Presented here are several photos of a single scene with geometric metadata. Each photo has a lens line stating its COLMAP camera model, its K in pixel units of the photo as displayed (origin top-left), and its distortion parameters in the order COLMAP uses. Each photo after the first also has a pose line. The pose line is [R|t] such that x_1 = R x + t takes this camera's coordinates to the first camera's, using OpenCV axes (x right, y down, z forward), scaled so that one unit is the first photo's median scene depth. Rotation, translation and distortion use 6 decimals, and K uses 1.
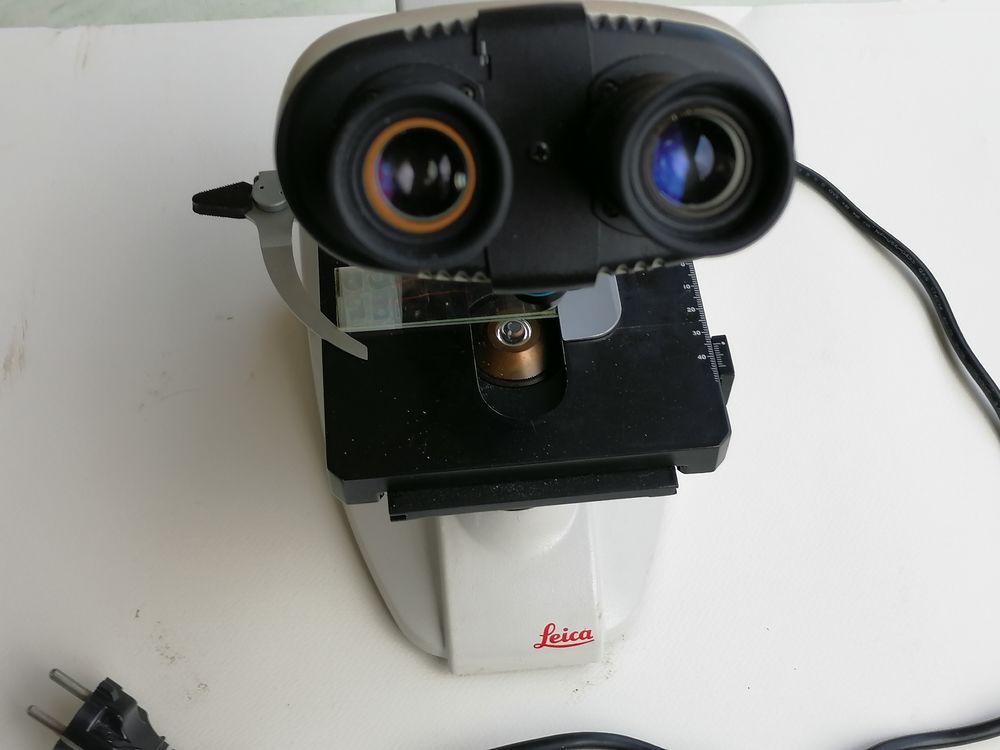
lens RADIAL K [[1336.1, 0, 497.5], [0, 1336.1, 375.4], [0, 0, 1]] dist [0.026165, 0.000000]
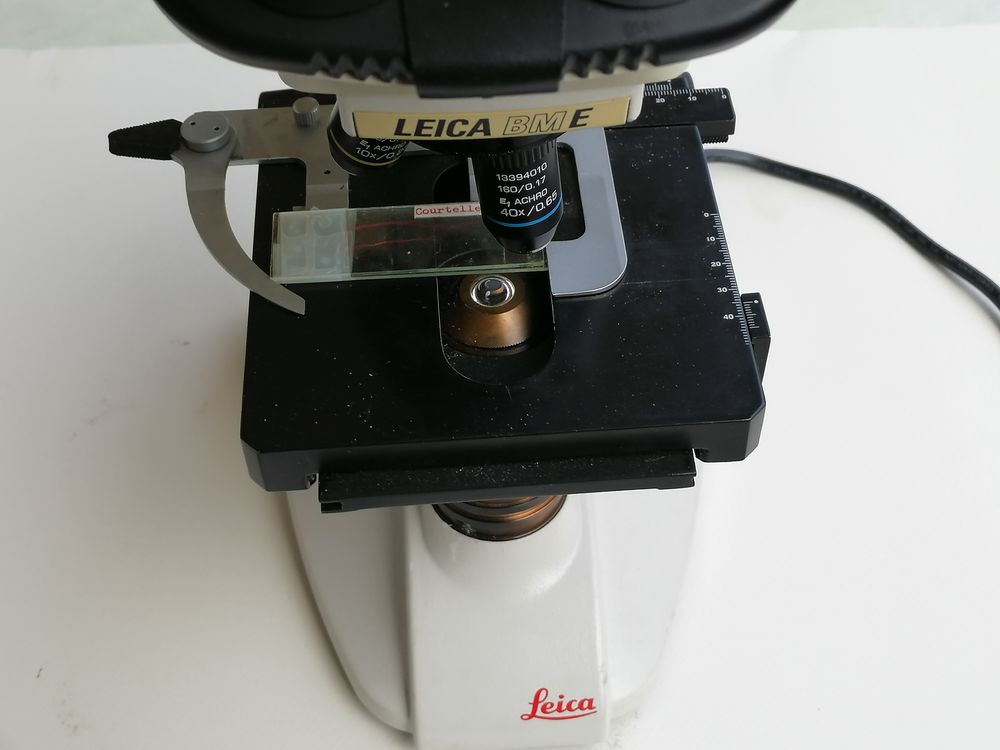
lens RADIAL K [[1336.1, 0, 504.5], [0, 1336.1, 404.2], [0, 0, 1]] dist [0.026165, 0.000000]
pose [[0.999159, 0.016127, -0.037705, 0.051069], [-0.020571, 0.992488, -0.120603, 0.131625], [0.035477, 0.121277, 0.991985, 0.219949]]
